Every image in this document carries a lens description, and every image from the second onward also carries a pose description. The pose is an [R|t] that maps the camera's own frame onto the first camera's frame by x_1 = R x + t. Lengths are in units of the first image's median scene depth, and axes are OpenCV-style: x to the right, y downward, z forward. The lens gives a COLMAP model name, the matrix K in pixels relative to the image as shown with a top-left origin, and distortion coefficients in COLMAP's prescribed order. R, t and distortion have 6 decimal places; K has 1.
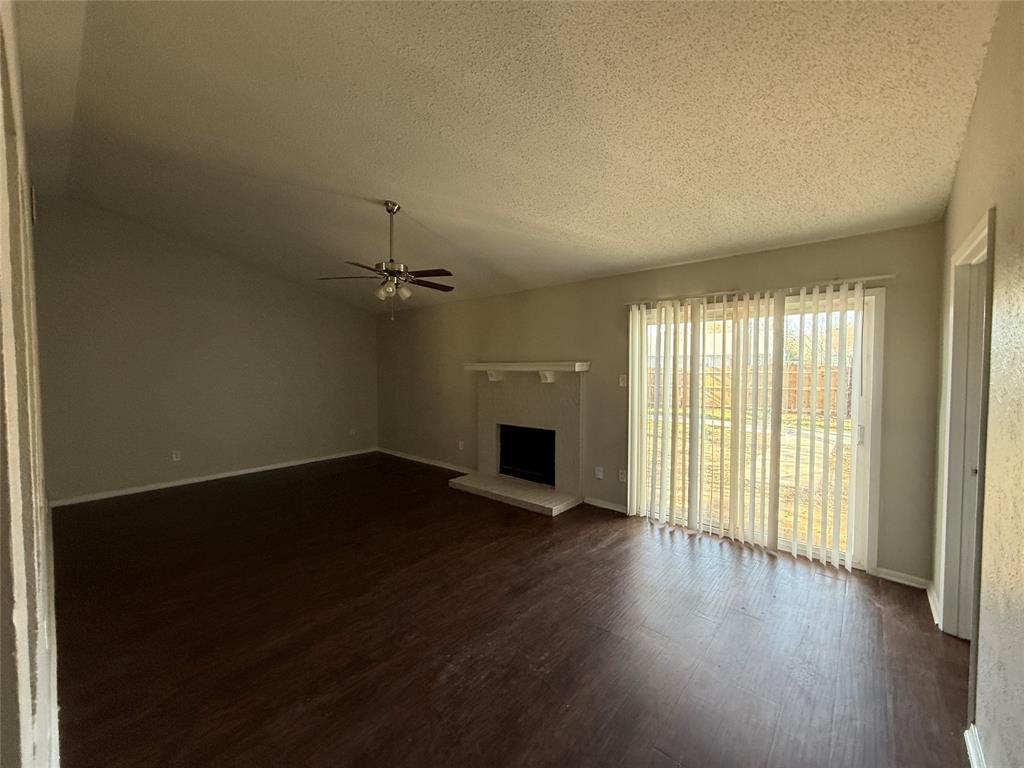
lens RADIAL K [[408.2, 0, 512.0], [0, 408.2, 384.0], [0, 0, 1]] dist [0.002730, 0.000109]
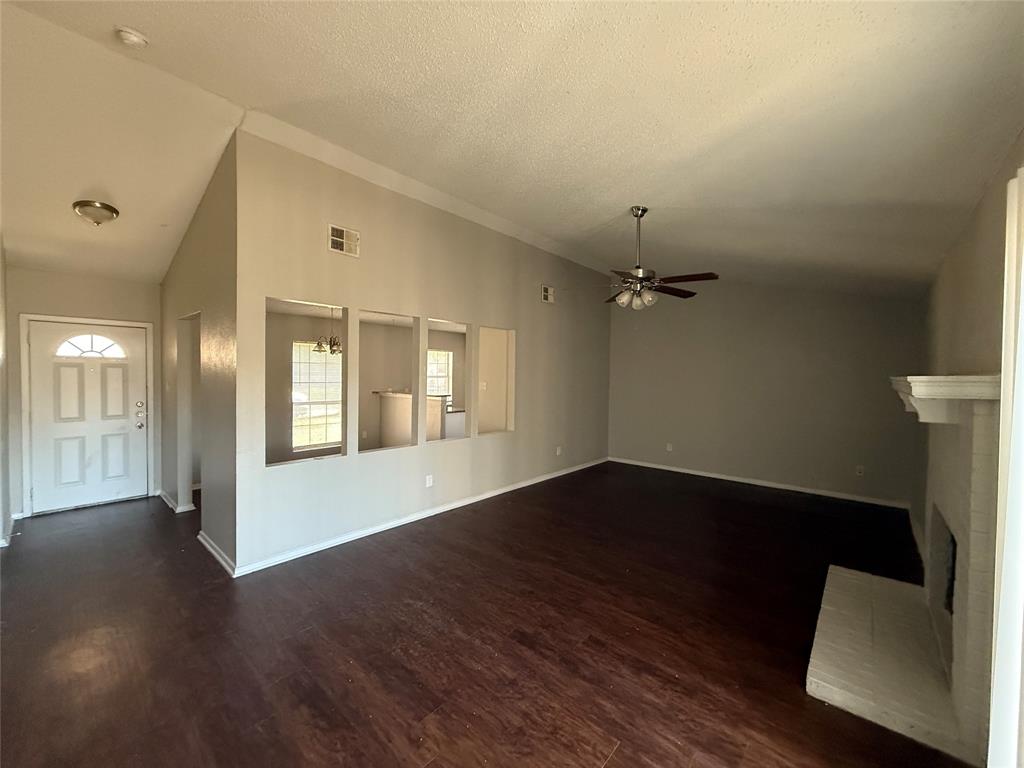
lens RADIAL K [[405.7, 0, 512.0], [0, 405.7, 384.0], [0, 0, 1]] dist [-0.001037, -0.000225]
pose [[-0.008254, 0.024530, -0.999665, 0.703890], [-0.052471, 0.998311, 0.024930, -0.044271], [0.998588, 0.052659, -0.006953, 0.776087]]
